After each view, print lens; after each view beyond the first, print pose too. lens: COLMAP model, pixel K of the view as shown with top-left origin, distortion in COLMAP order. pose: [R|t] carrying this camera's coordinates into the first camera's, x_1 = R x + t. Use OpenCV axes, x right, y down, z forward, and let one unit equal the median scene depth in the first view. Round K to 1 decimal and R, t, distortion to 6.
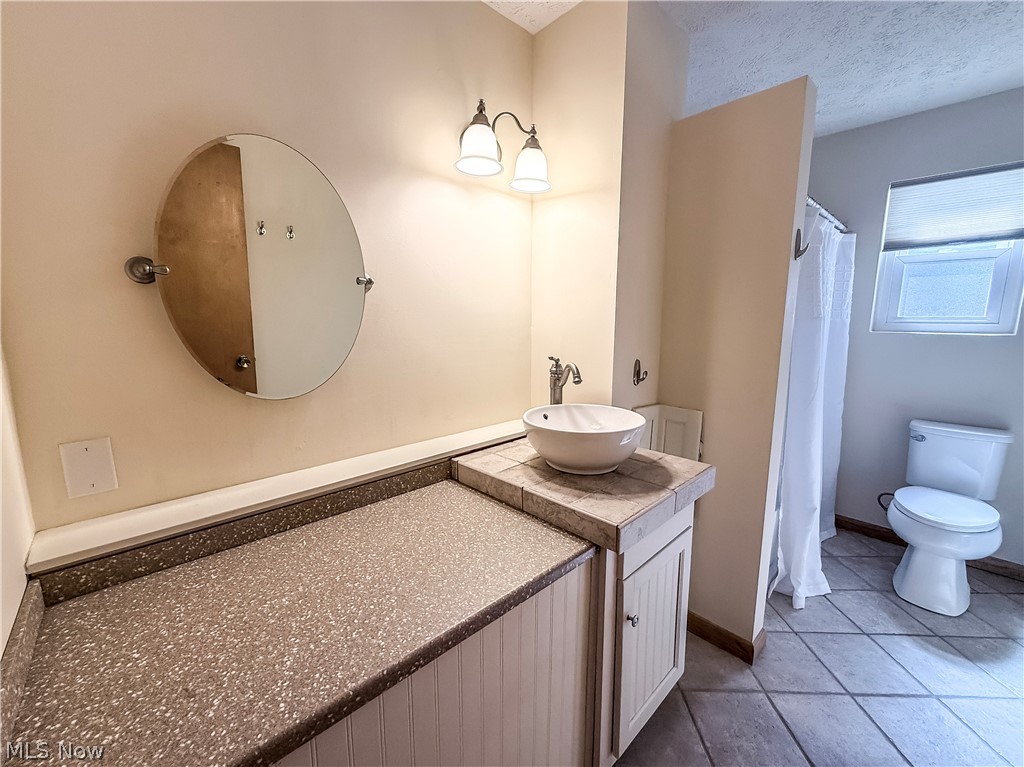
lens RADIAL K [[411.7, 0, 507.3], [0, 411.7, 381.2], [0, 0, 1]] dist [0.001499, -0.000048]
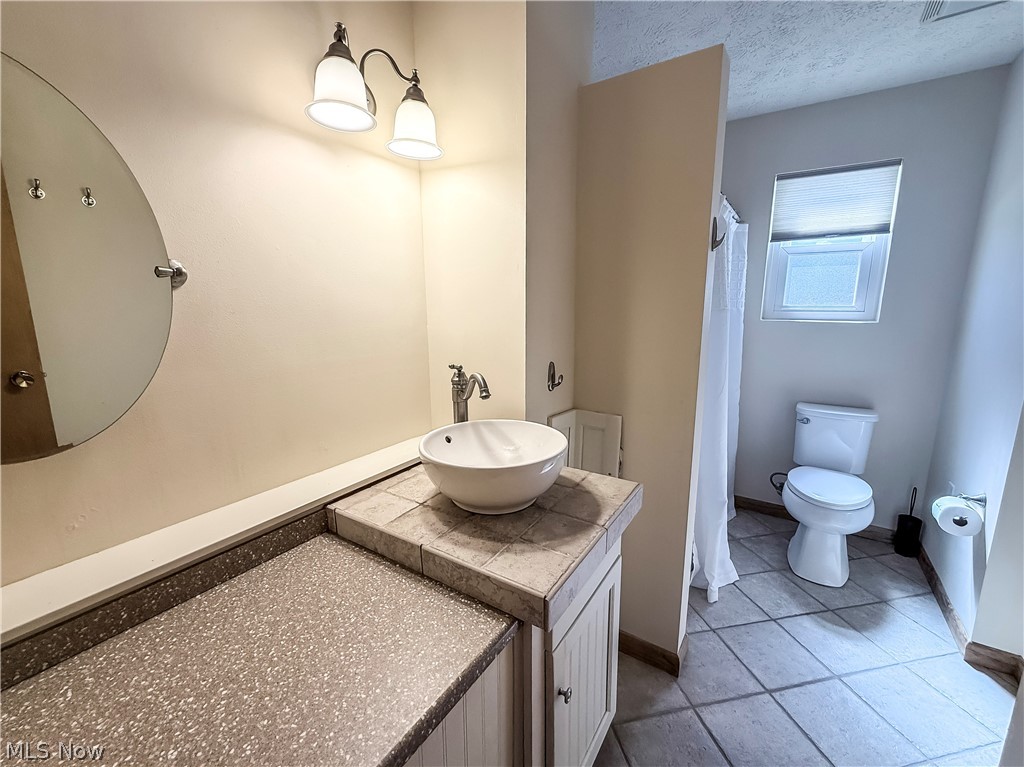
lens RADIAL K [[424.4, 0, 506.6], [0, 424.4, 381.1], [0, 0, 1]] dist [0.001402, -0.000033]
pose [[0.974717, -0.049130, 0.217976, 0.026497], [0.041952, 0.998418, 0.037439, -0.053234], [-0.219471, -0.027348, 0.975236, 0.152074]]
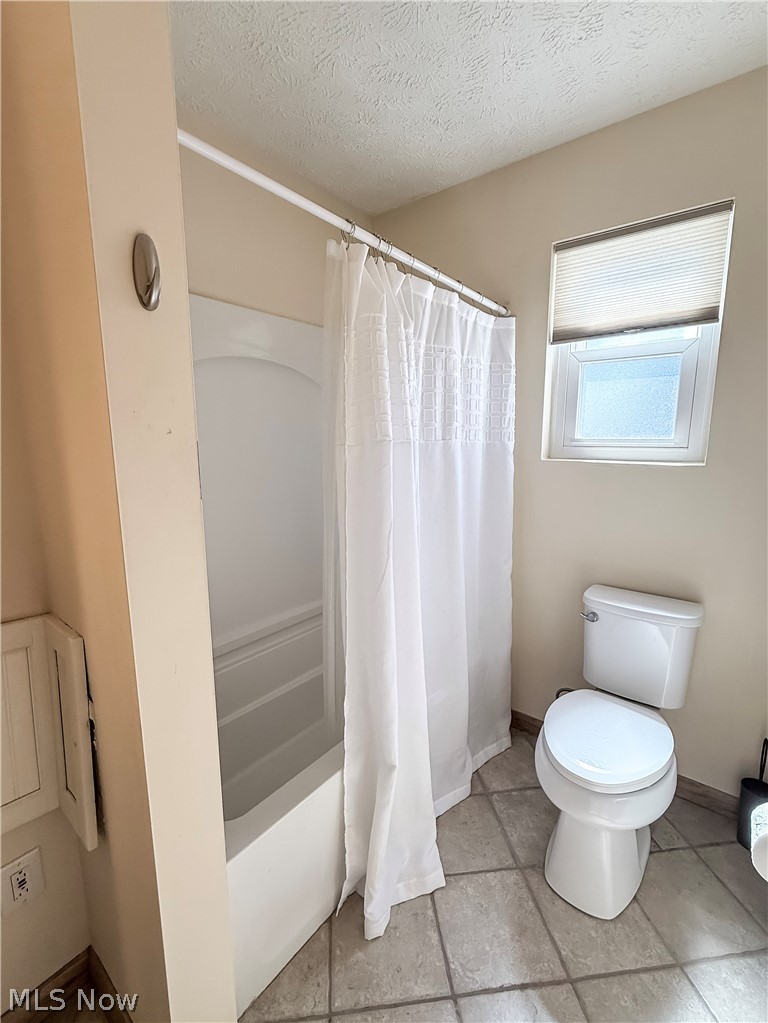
lens RADIAL K [[437.8, 0, 385.3], [0, 437.8, 506.6], [0, 0, 1]] dist [0.000216, 0.000141]
pose [[0.989600, -0.022992, 0.141999, 0.811666], [0.022645, 0.999735, 0.004061, -0.077879], [-0.142055, -0.000804, 0.989858, 0.479028]]
